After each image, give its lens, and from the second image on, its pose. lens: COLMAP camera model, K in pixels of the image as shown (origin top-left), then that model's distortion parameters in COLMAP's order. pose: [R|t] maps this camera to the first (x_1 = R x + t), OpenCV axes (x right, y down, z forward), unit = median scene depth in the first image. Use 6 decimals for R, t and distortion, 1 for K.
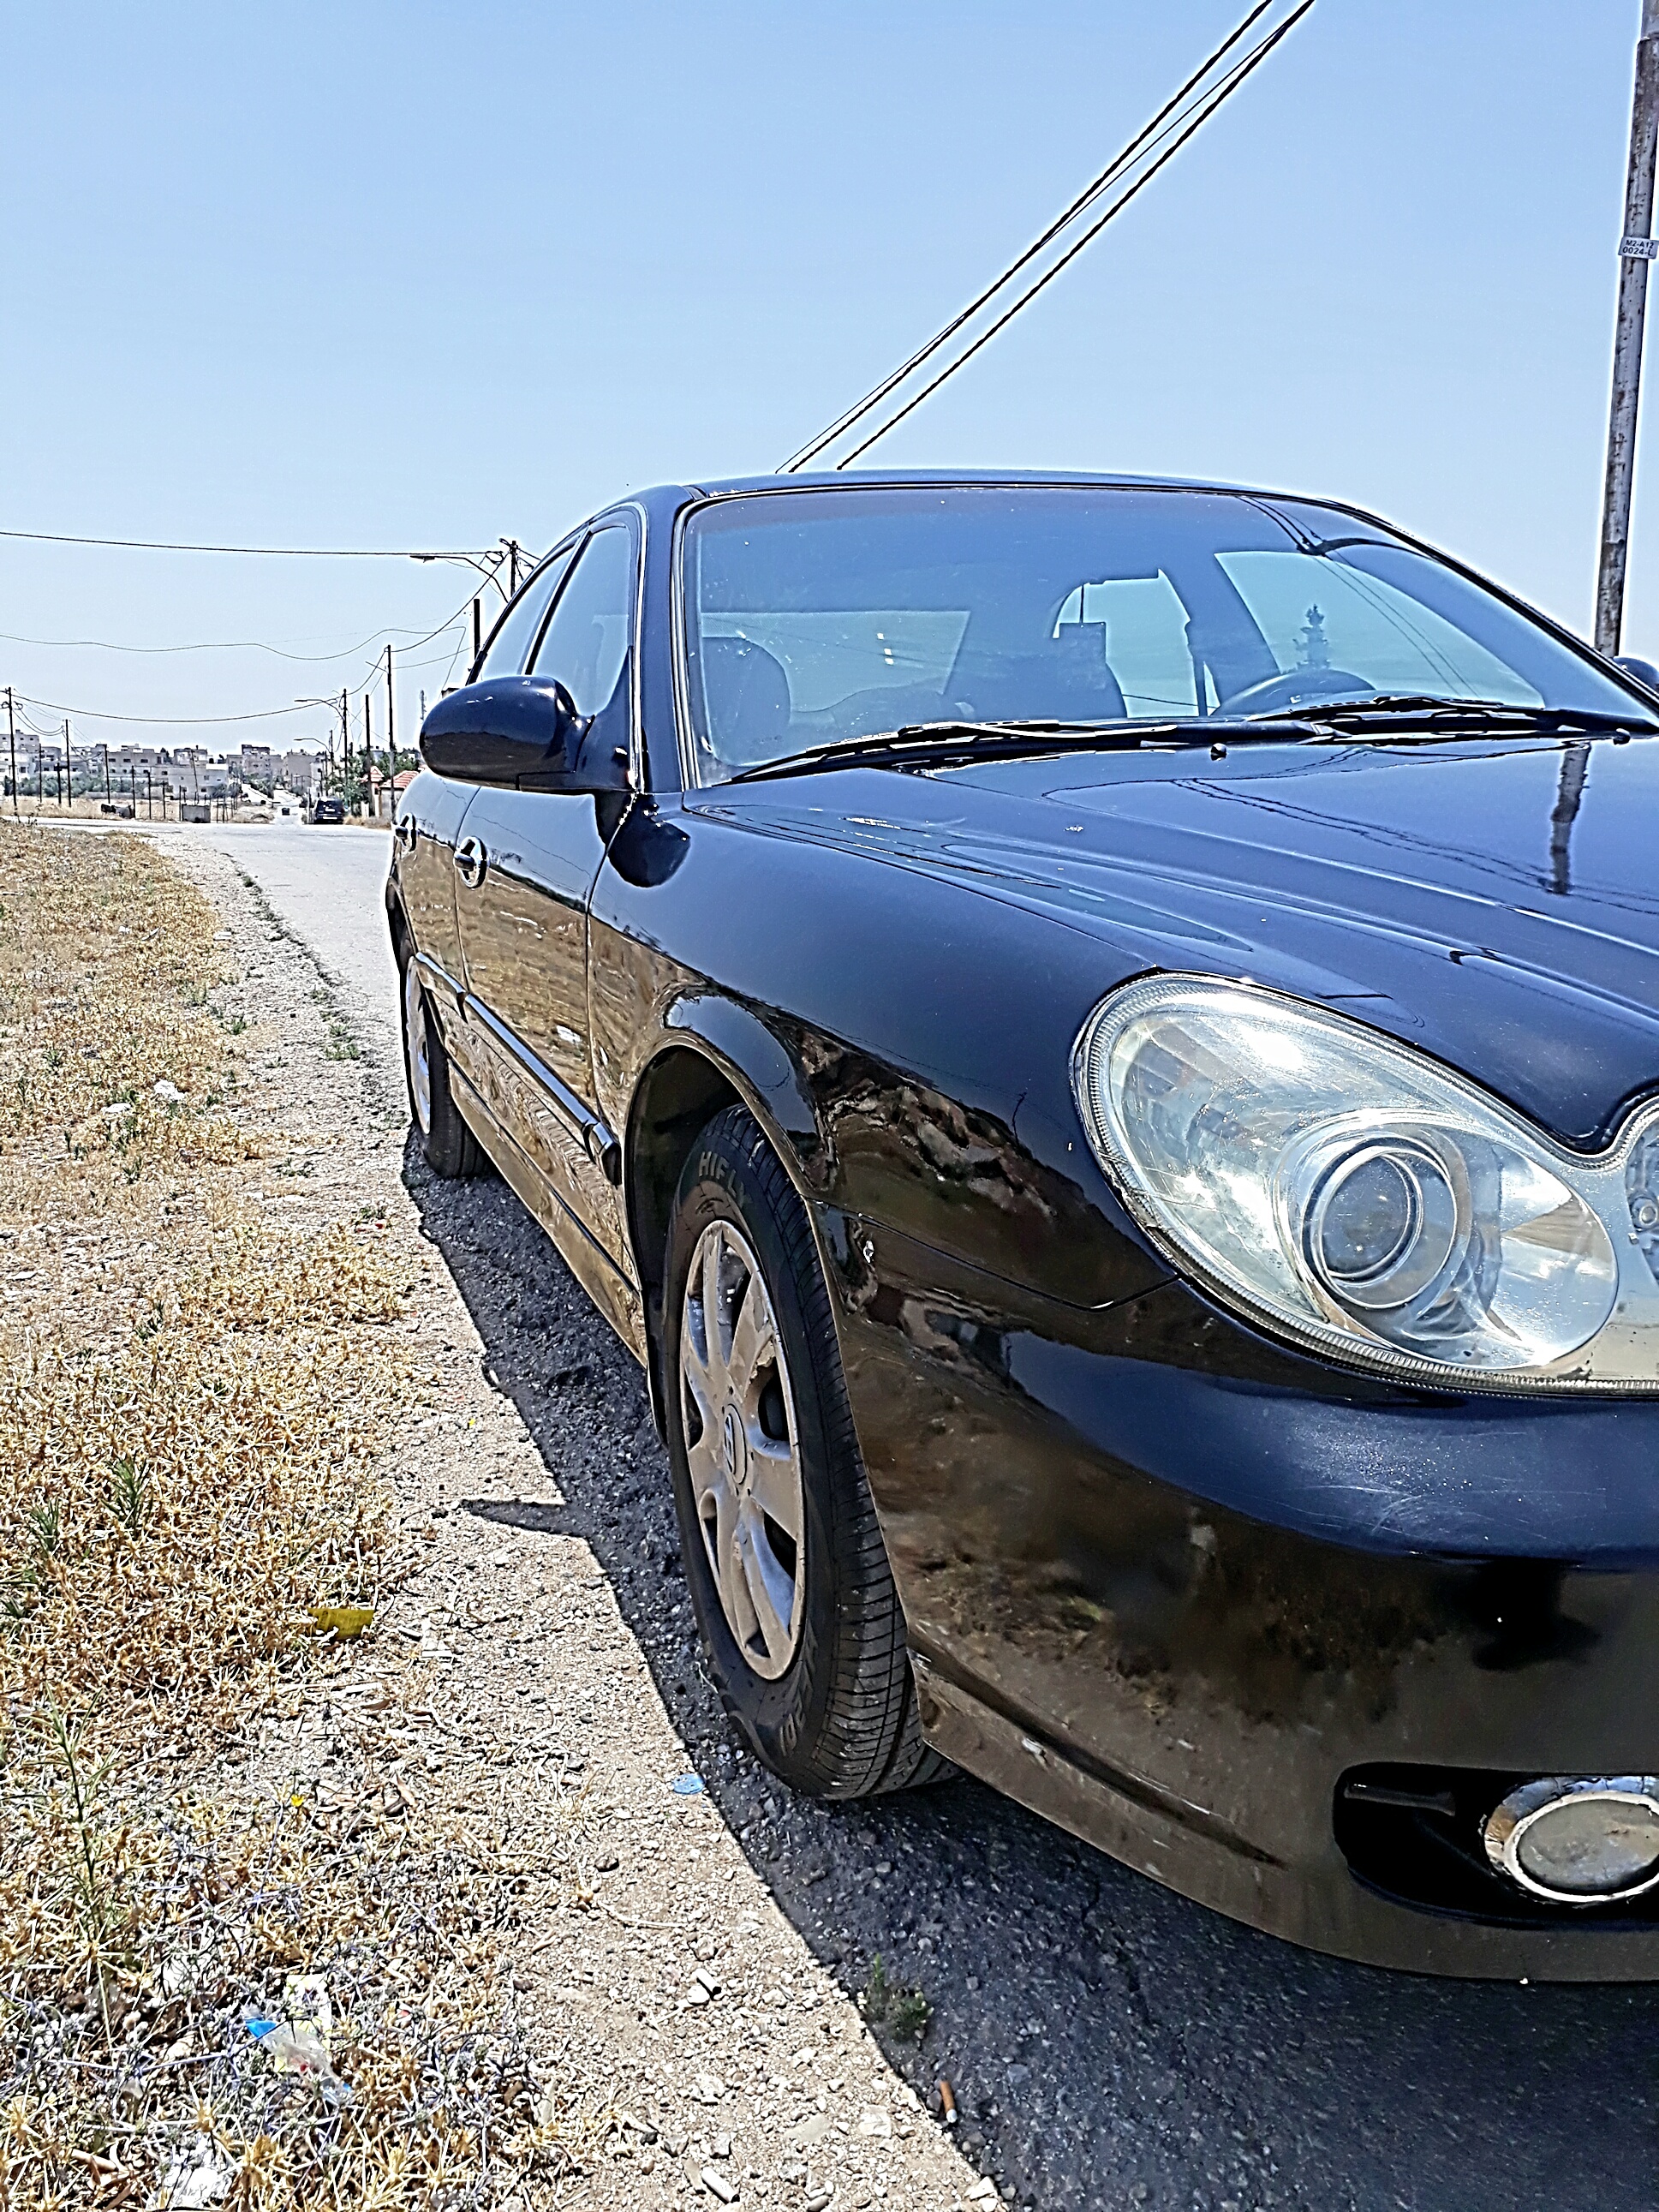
lens RADIAL K [[1767.1, 0, 867.9], [0, 1767.1, 1096.1], [0, 0, 1]] dist [0.031049, -0.040494]
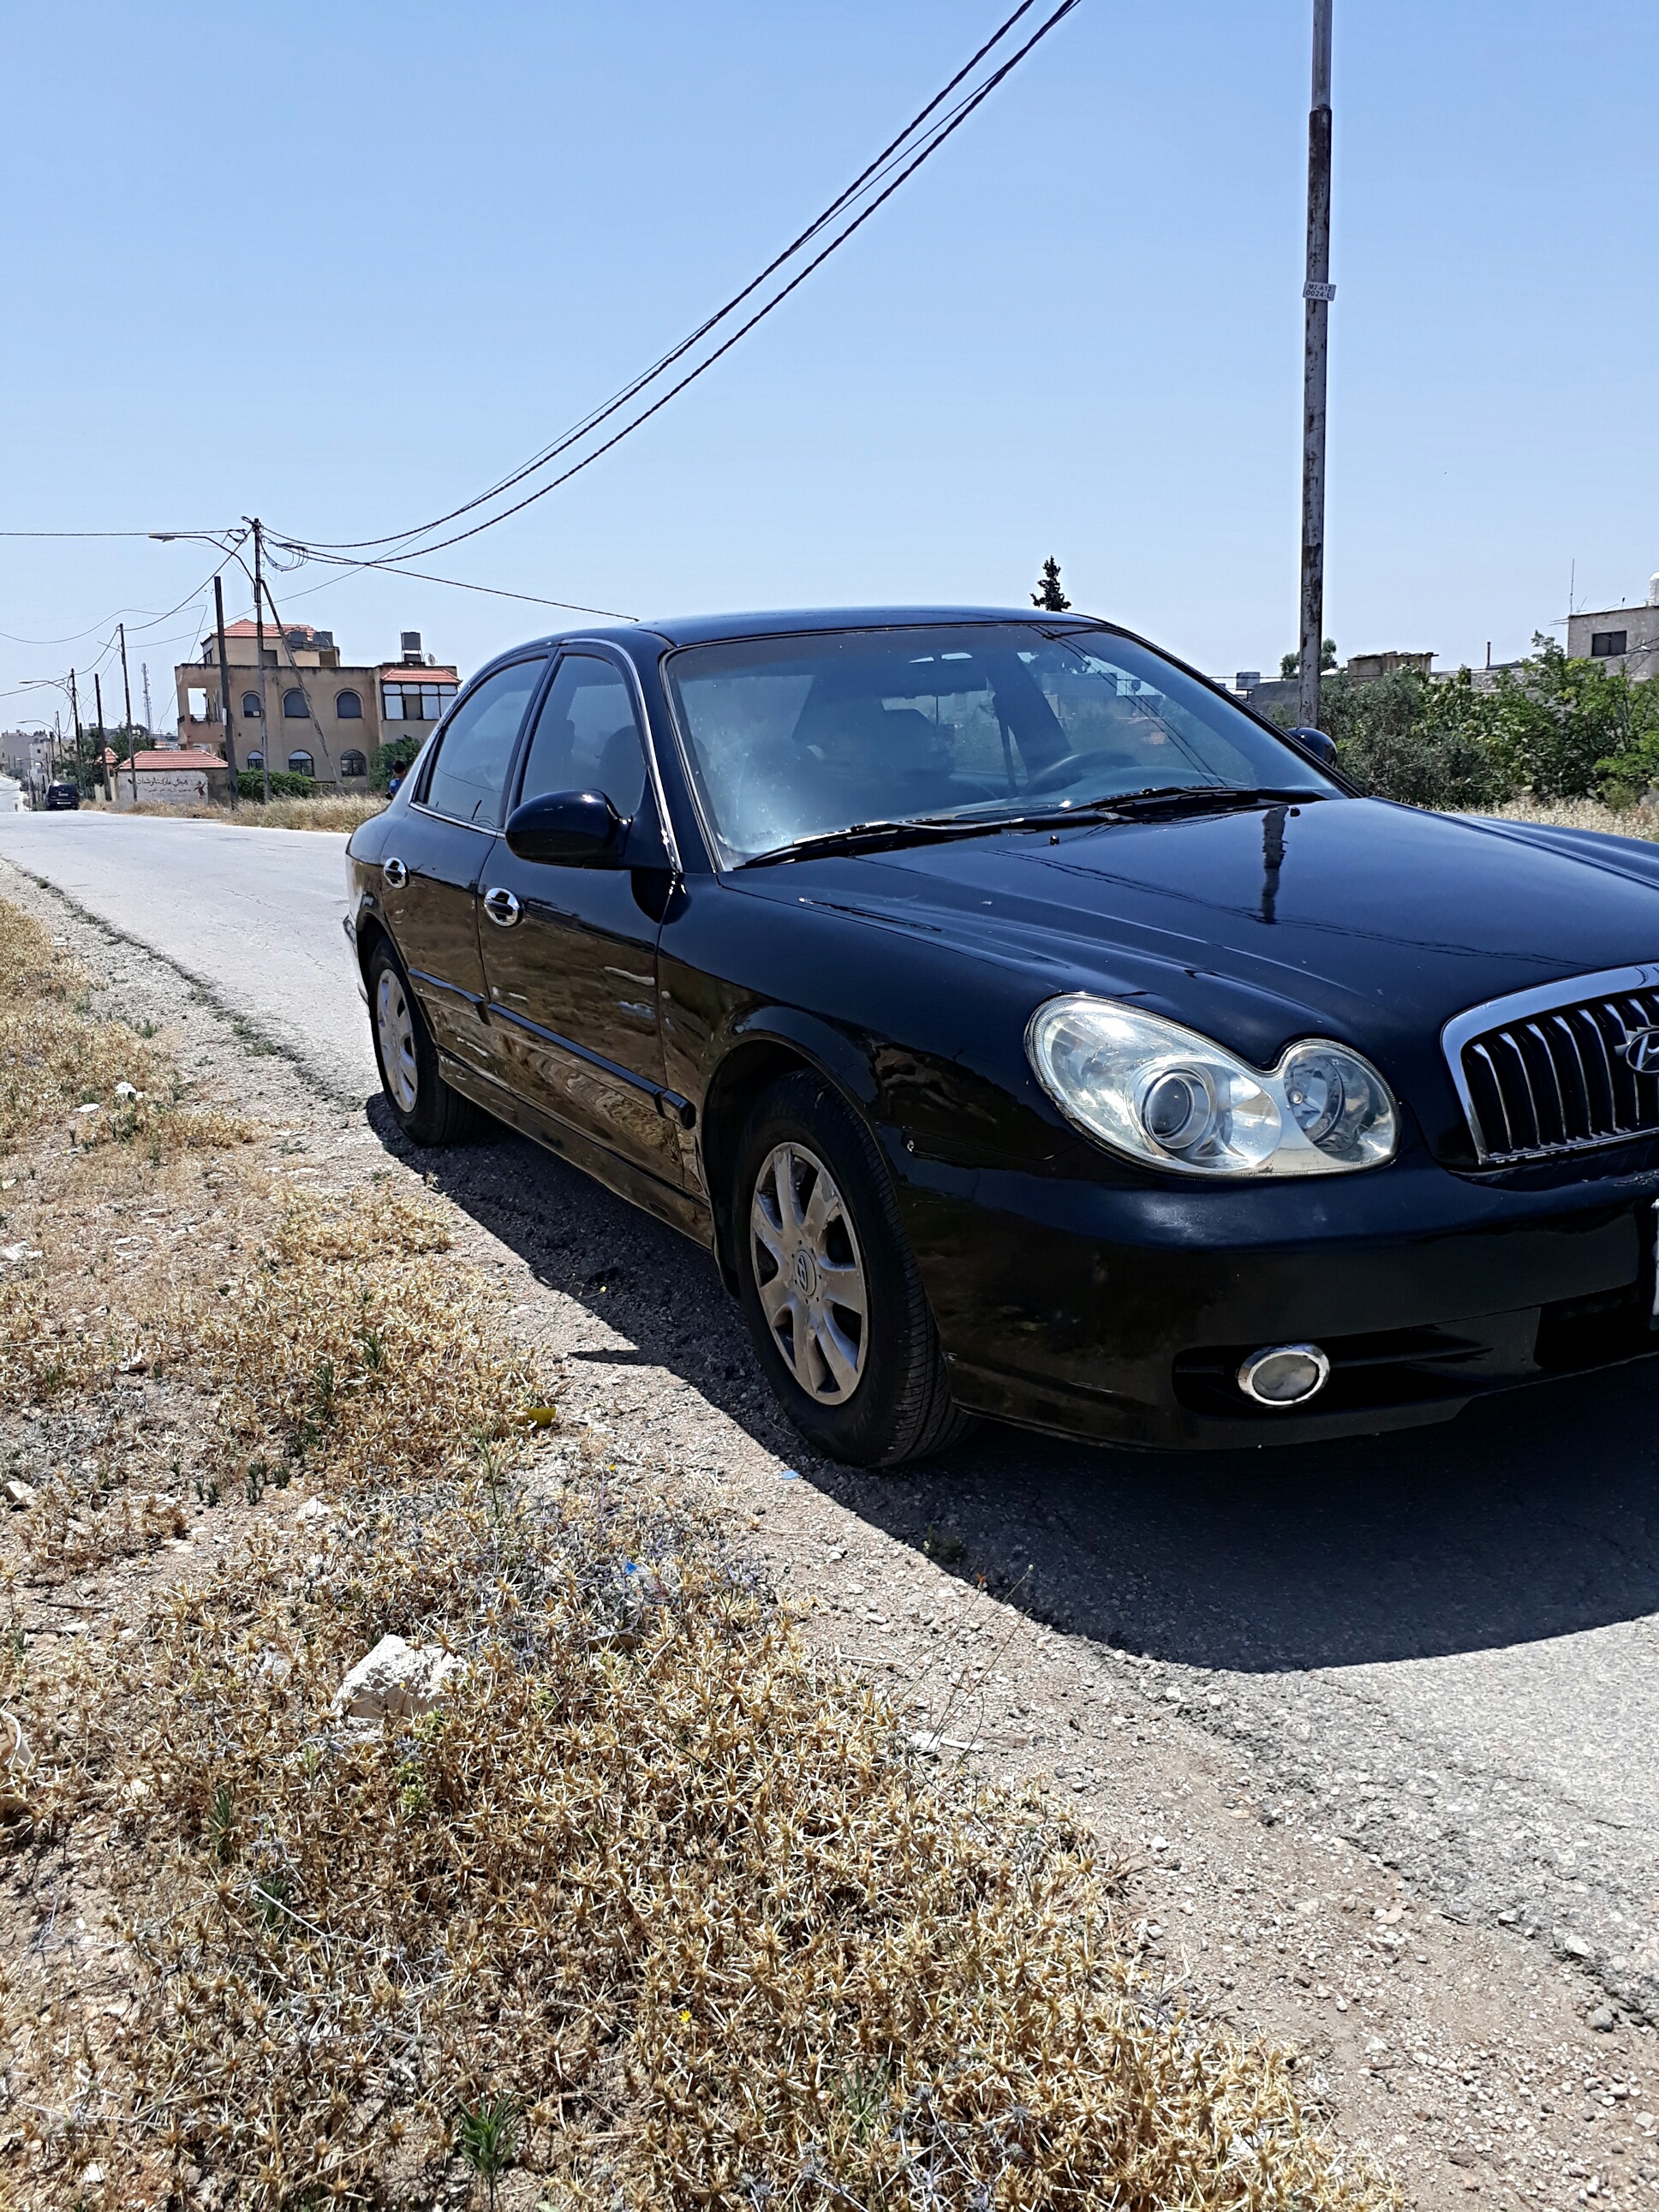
lens RADIAL K [[1767.1, 0, 824.3], [0, 1767.1, 1094.9], [0, 0, 1]] dist [0.031049, -0.040494]
pose [[0.992425, -0.065063, 0.104208, -0.192830], [0.062341, 0.997628, 0.029180, -0.018279], [-0.105859, -0.022462, 0.994127, -0.586990]]
